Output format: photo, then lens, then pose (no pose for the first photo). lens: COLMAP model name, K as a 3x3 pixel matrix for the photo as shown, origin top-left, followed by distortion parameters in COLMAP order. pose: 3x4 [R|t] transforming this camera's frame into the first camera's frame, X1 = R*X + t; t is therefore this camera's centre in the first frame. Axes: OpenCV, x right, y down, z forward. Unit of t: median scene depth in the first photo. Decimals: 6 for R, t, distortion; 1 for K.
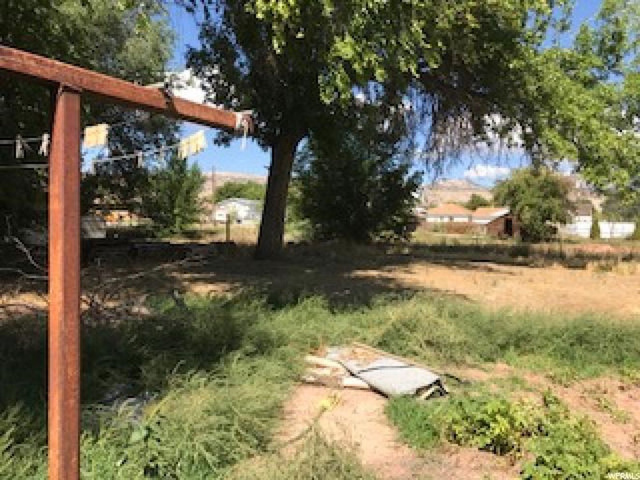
lens RADIAL K [[522.9, 0, 320.3], [0, 522.9, 239.5], [0, 0, 1]] dist [0.031906, -0.046515]
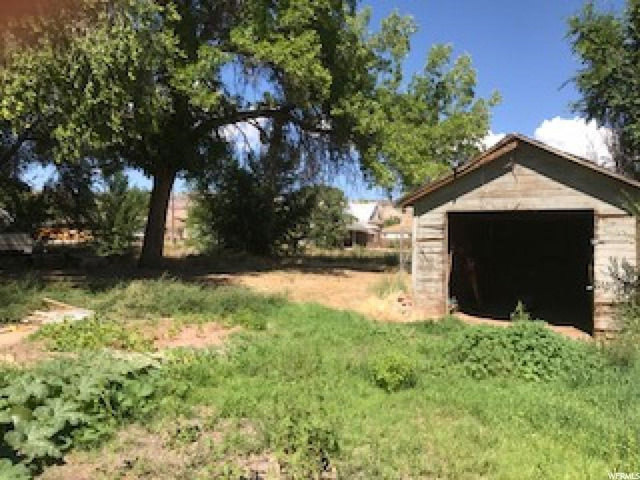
lens RADIAL K [[522.9, 0, 325.7], [0, 522.9, 238.8], [0, 0, 1]] dist [0.031906, -0.046515]
pose [[0.999630, -0.007870, 0.026044, 0.210959], [0.008798, 0.999324, -0.035706, 0.014497], [-0.025745, 0.035922, 0.999023, -0.181056]]
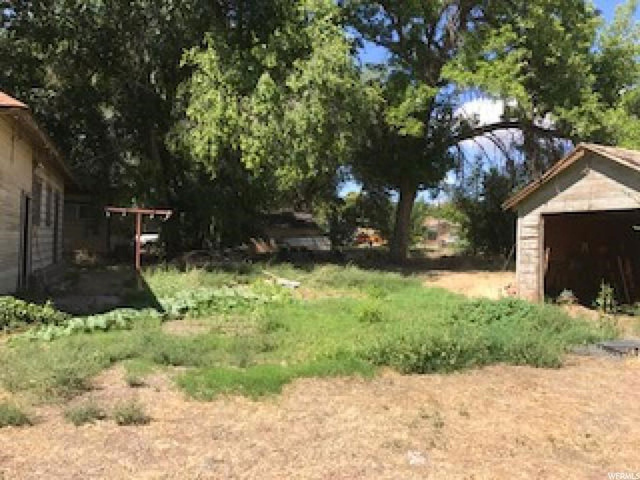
lens RADIAL K [[522.9, 0, 319.8], [0, 522.9, 237.3], [0, 0, 1]] dist [0.031906, -0.046515]
pose [[0.823202, -0.007802, -0.567696, 0.439914], [-0.022232, 0.998696, -0.045963, 0.028622], [0.567314, 0.050458, 0.821954, -0.287264]]
